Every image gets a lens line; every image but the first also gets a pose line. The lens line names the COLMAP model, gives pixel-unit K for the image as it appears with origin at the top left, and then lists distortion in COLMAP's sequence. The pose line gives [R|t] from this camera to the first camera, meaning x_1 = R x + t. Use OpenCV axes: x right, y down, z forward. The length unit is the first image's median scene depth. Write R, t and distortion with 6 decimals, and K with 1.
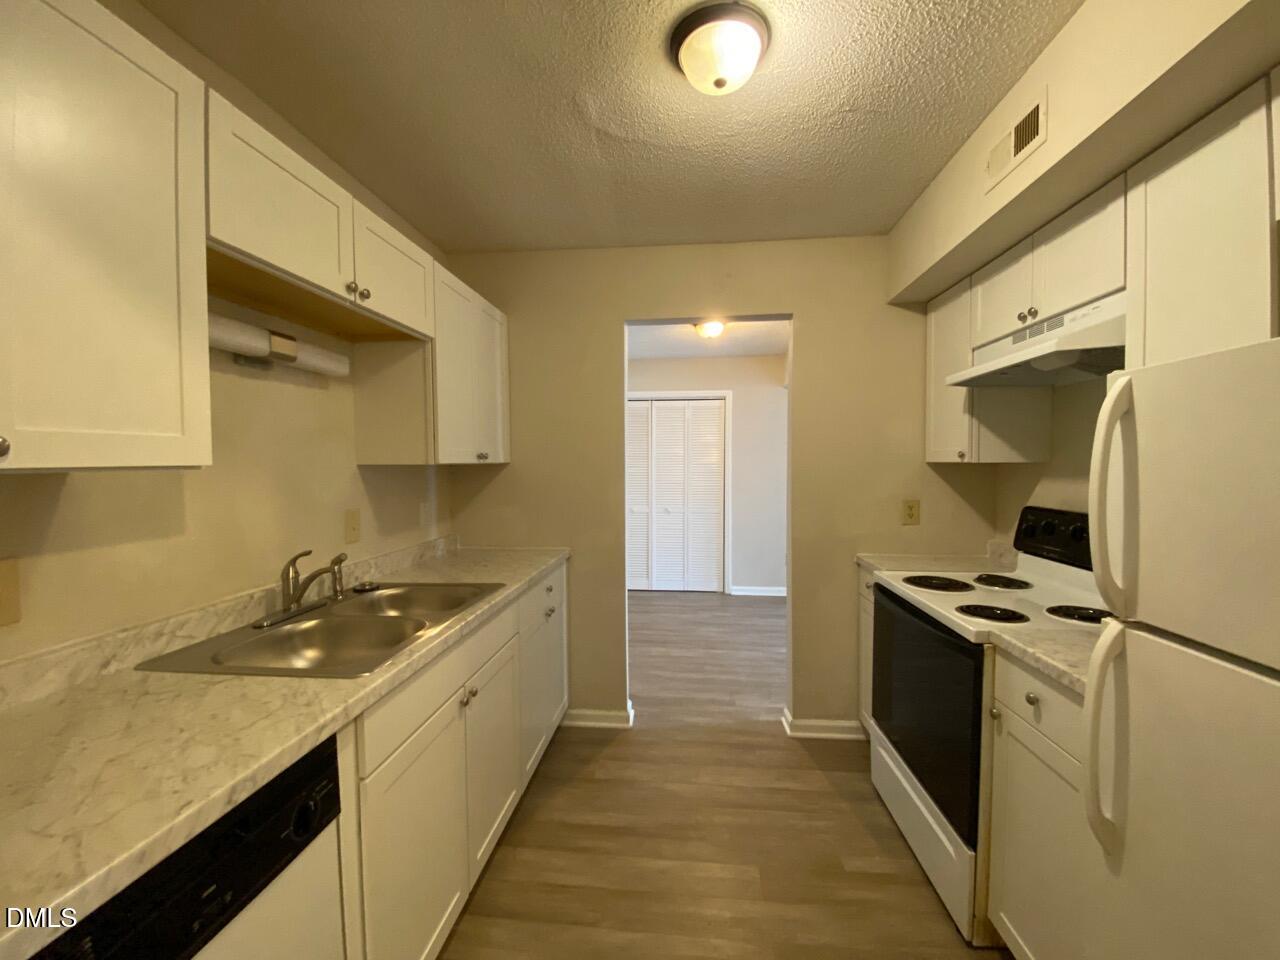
lens RADIAL K [[514.5, 0, 652.4], [0, 514.5, 481.3], [0, 0, 1]] dist [0.034942, -0.023273]
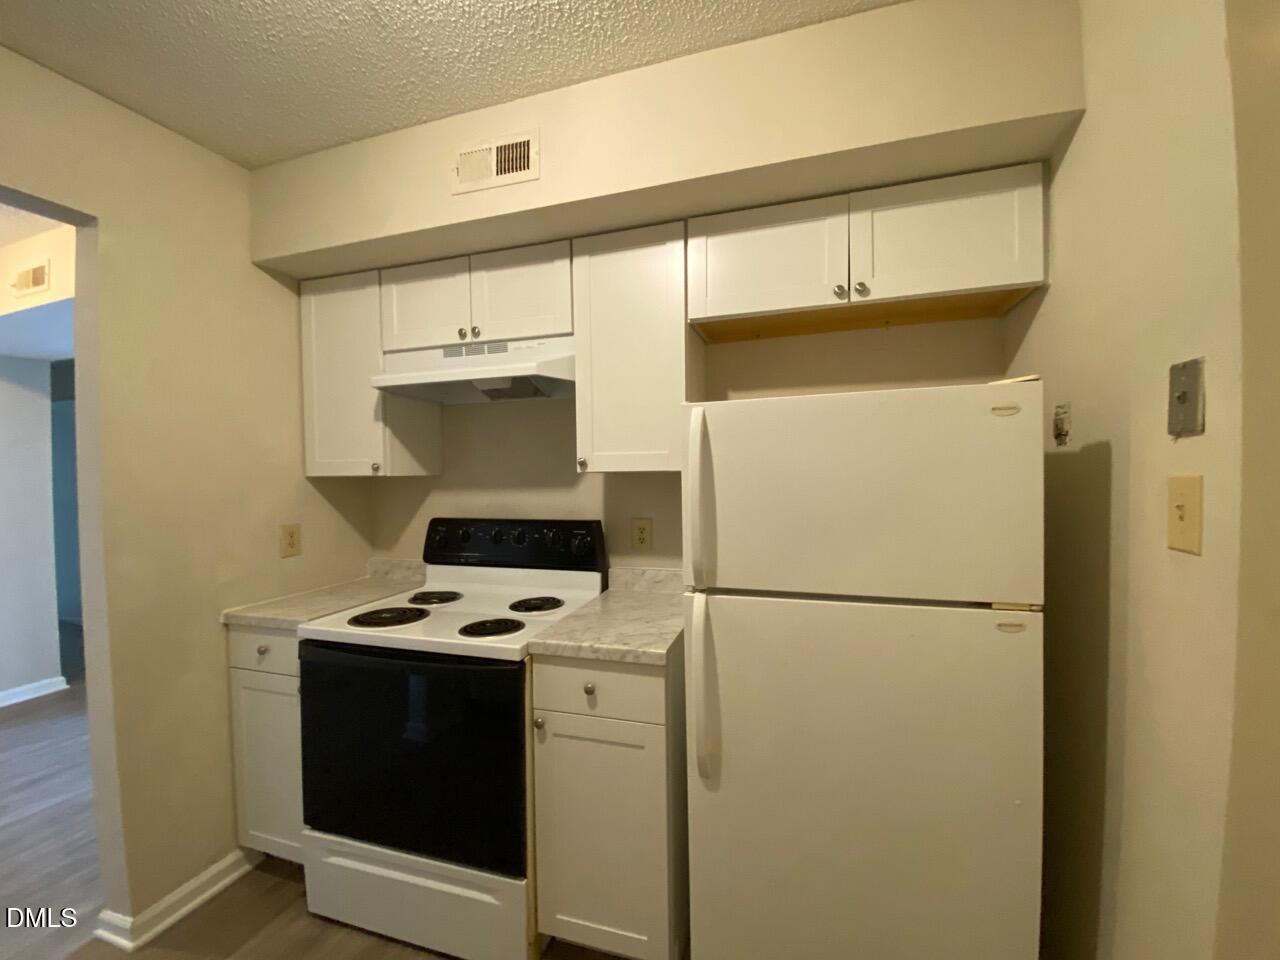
lens RADIAL K [[514.5, 0, 652.4], [0, 514.5, 481.3], [0, 0, 1]] dist [0.034942, -0.023273]
pose [[0.241098, -0.015826, 0.970372, -0.199651], [0.046458, 0.998909, 0.004748, -0.011518], [-0.969388, 0.043937, 0.241570, 0.412459]]
